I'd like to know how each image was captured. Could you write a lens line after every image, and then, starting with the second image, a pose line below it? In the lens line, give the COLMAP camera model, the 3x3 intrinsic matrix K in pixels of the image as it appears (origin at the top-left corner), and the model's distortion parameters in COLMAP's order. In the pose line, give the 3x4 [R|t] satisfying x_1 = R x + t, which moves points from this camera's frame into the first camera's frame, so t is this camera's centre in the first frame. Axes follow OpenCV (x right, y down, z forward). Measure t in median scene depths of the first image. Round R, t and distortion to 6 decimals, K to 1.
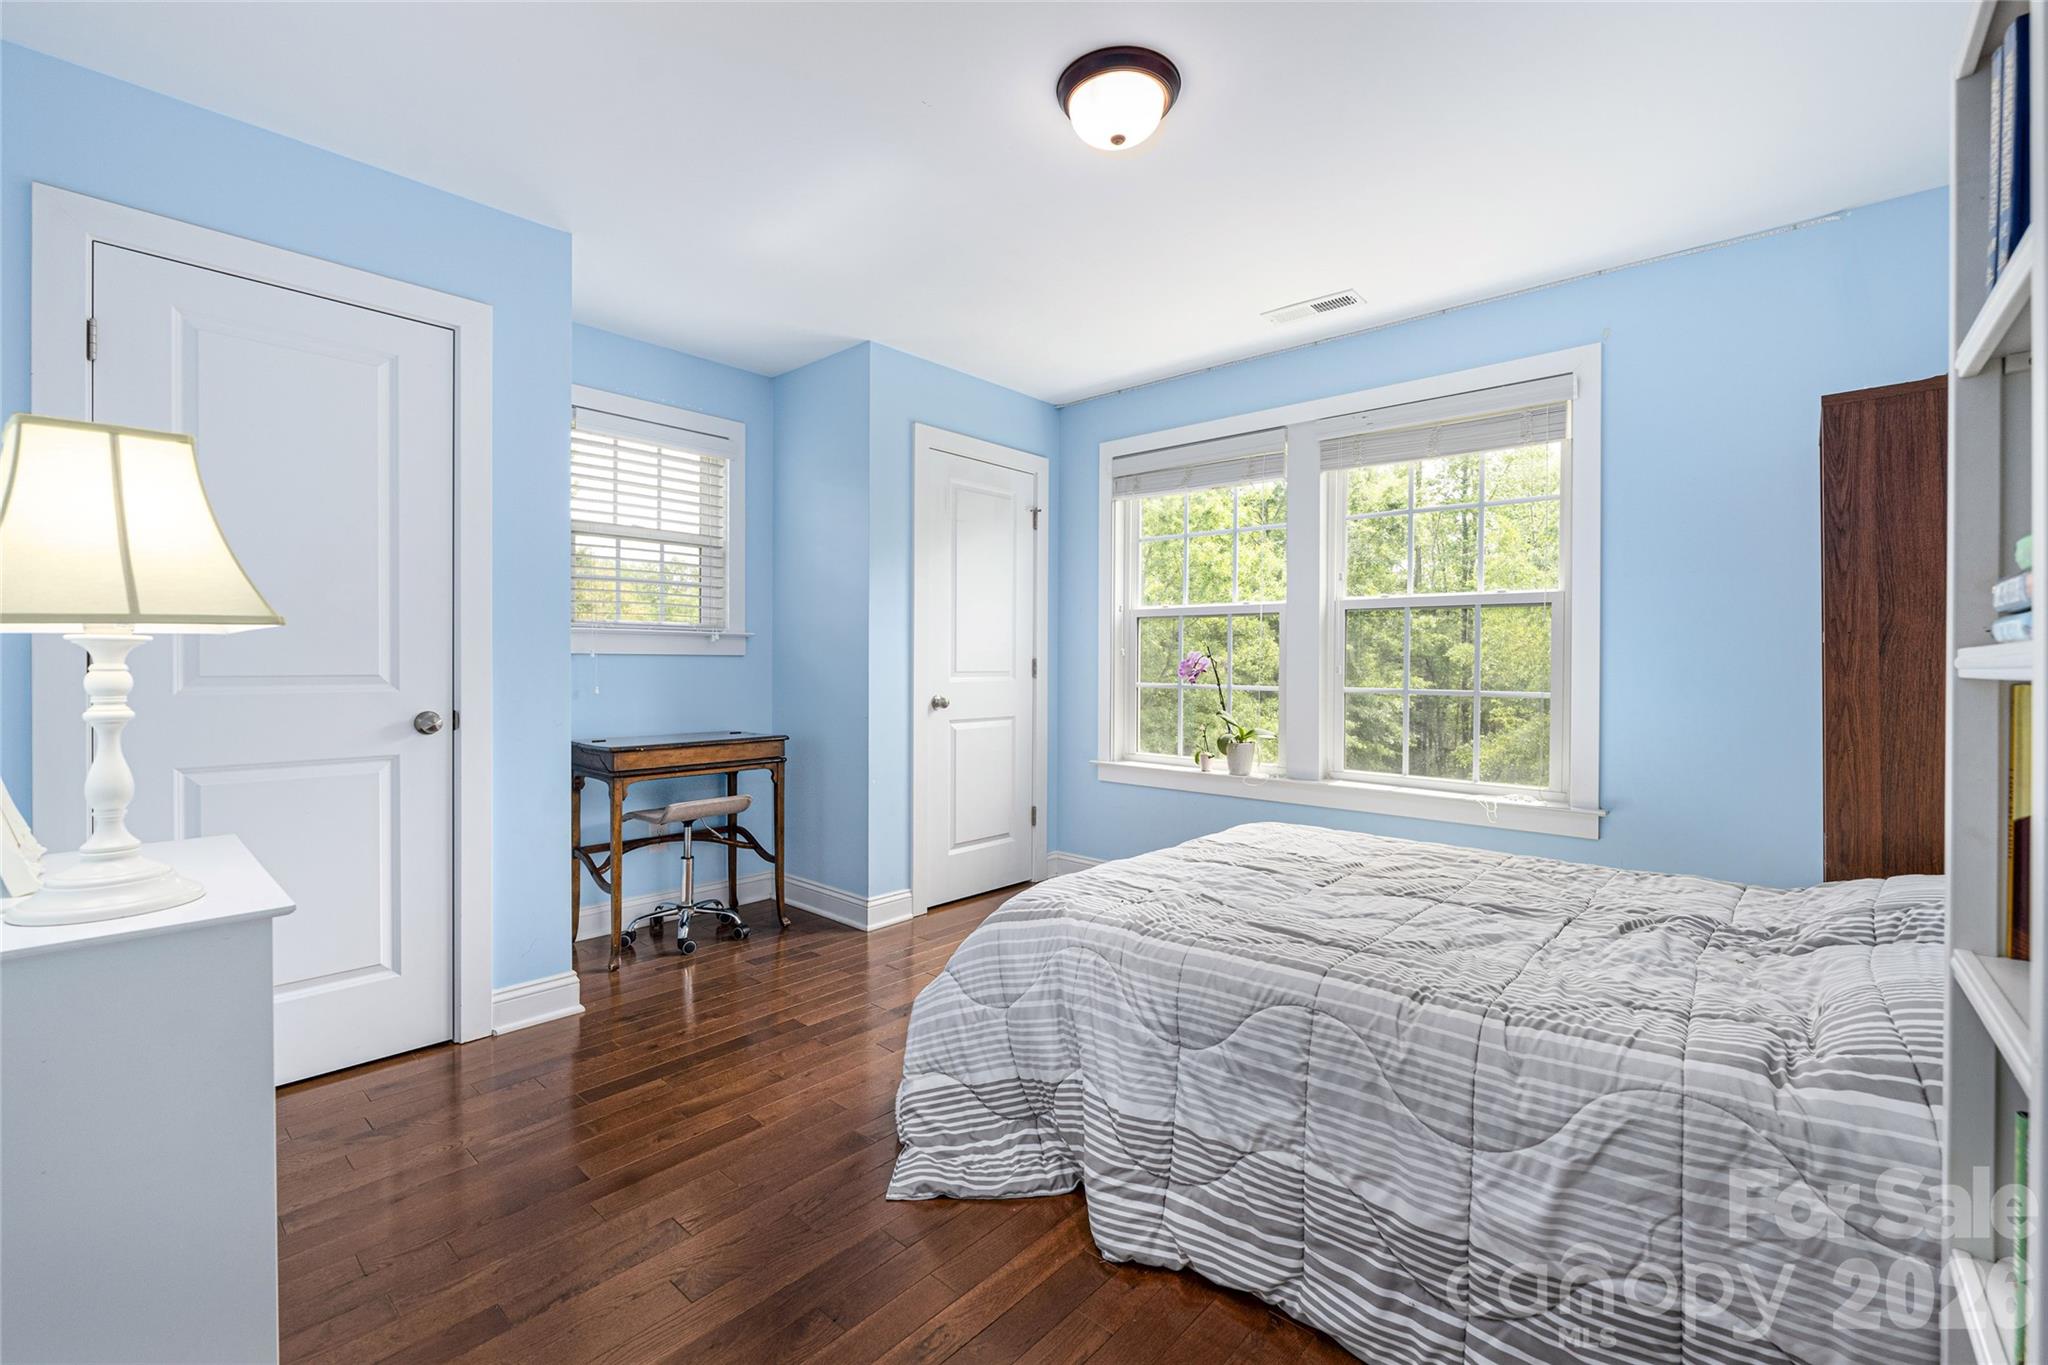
lens RADIAL K [[840.7, 0, 1016.7], [0, 840.7, 683.2], [0, 0, 1]] dist [-0.004224, 0.000080]
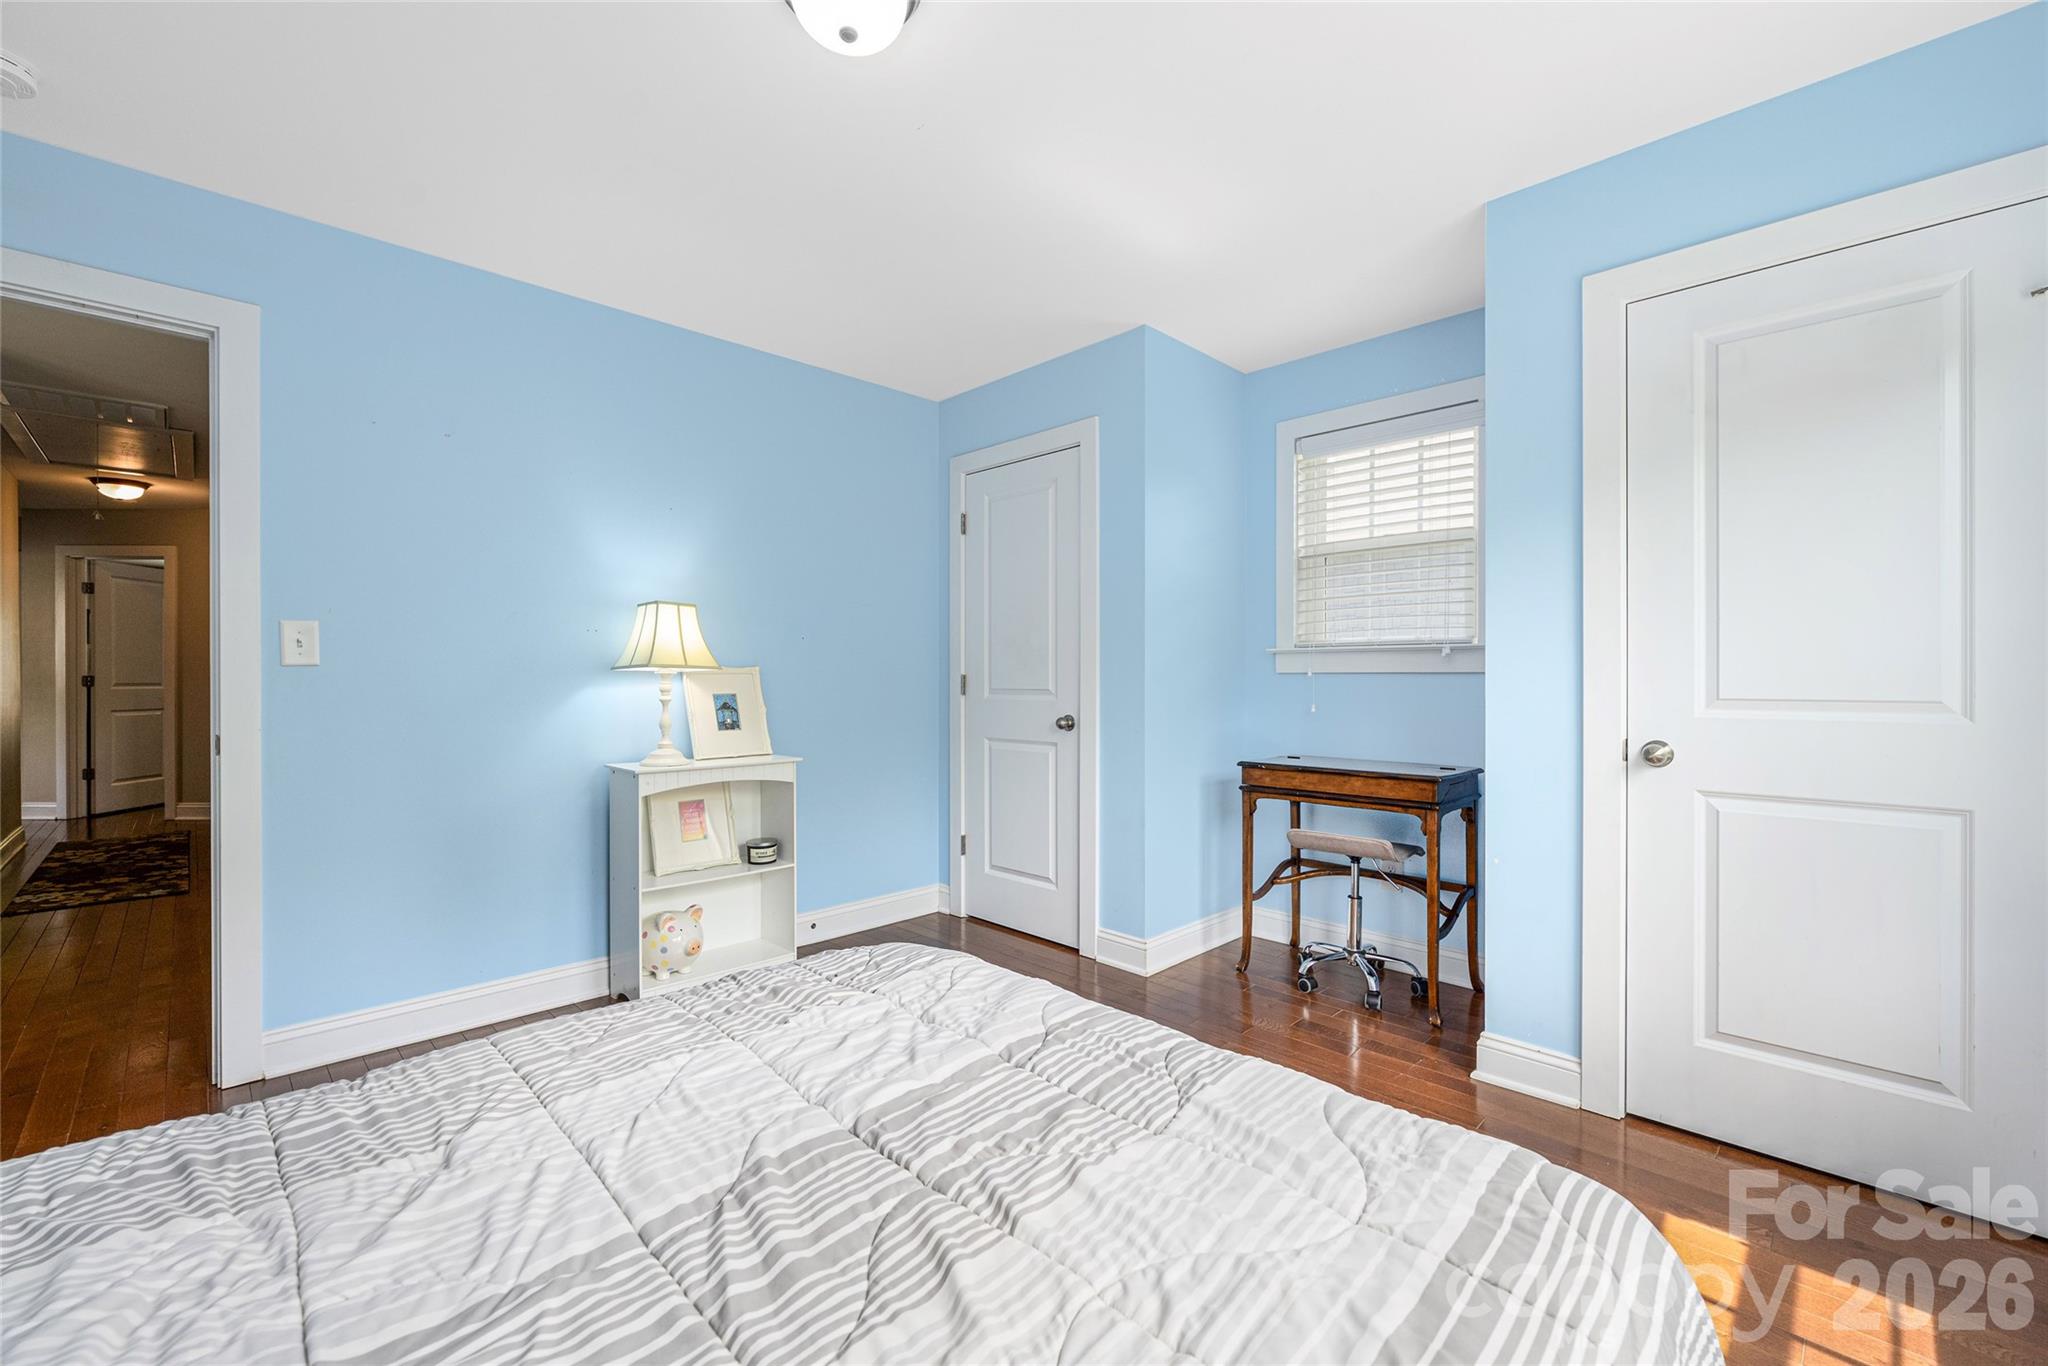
lens RADIAL K [[840.7, 0, 1016.7], [0, 840.7, 676.8], [0, 0, 1]] dist [-0.004224, 0.000080]
pose [[-0.041185, -0.003814, -0.999144, 0.526363], [-0.020681, 0.999782, -0.002964, -0.018590], [0.998937, 0.020541, -0.041255, 0.669971]]
